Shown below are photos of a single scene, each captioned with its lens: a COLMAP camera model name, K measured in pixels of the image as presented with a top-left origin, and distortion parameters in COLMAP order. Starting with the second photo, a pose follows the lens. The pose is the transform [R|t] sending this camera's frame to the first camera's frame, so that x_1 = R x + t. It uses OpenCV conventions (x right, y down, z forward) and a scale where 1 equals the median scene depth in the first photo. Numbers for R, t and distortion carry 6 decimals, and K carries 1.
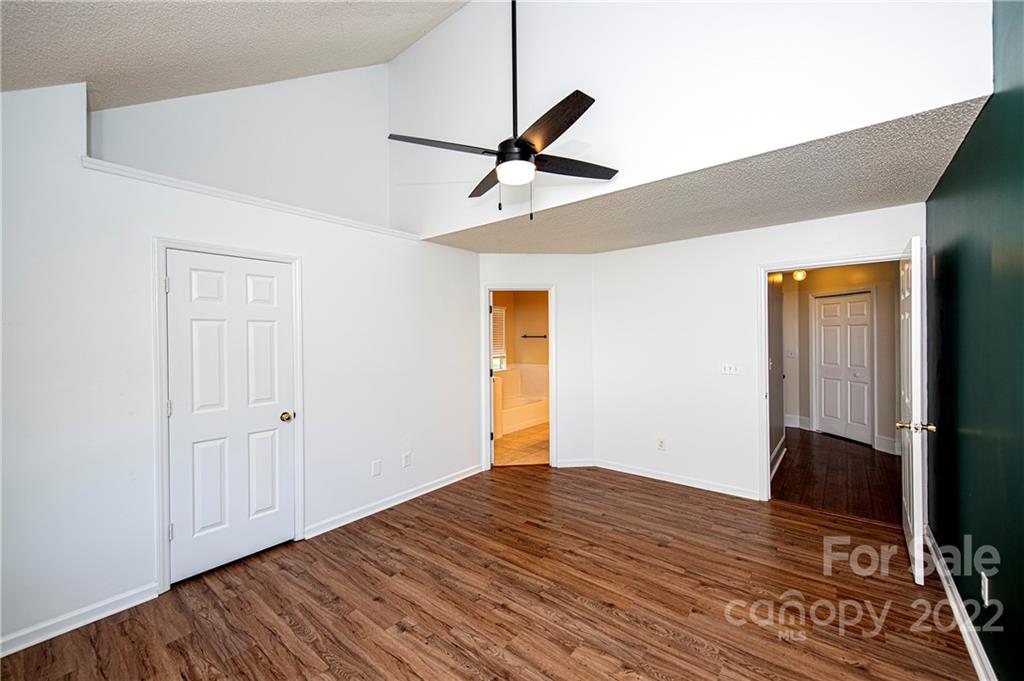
lens RADIAL K [[409.5, 0, 514.6], [0, 409.5, 339.2], [0, 0, 1]] dist [0.003924, -0.000270]
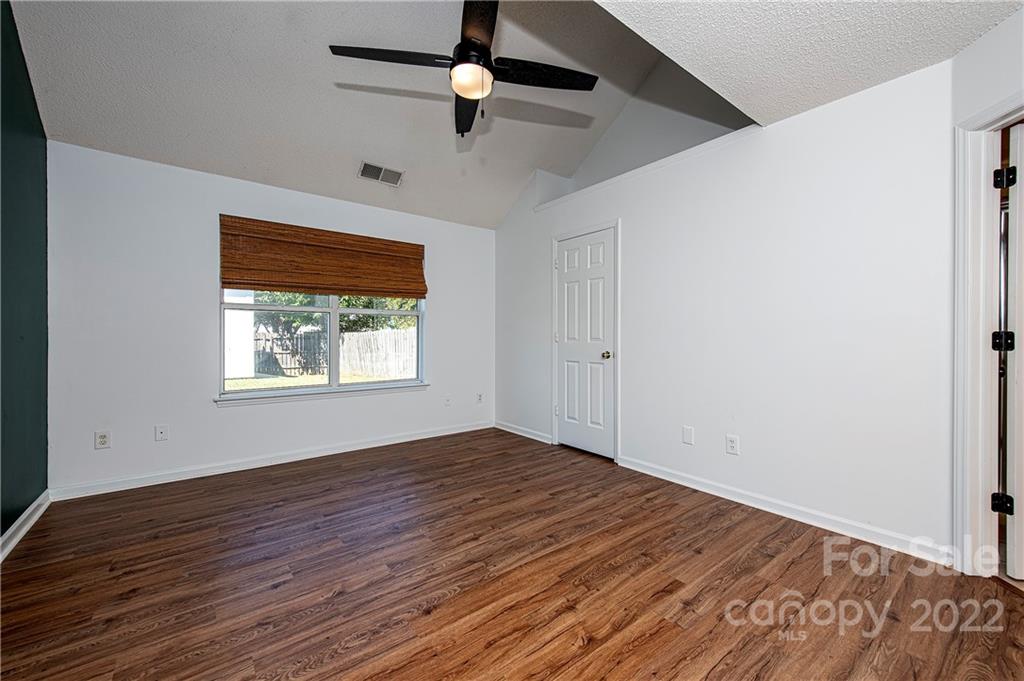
lens RADIAL K [[409.5, 0, 516.6], [0, 409.5, 333.6], [0, 0, 1]] dist [0.003924, -0.000270]
pose [[-0.223558, 0.008180, -0.974656, 0.809727], [-0.008613, 0.999909, 0.010368, 0.133810], [0.974653, 0.010712, -0.223467, 1.176278]]
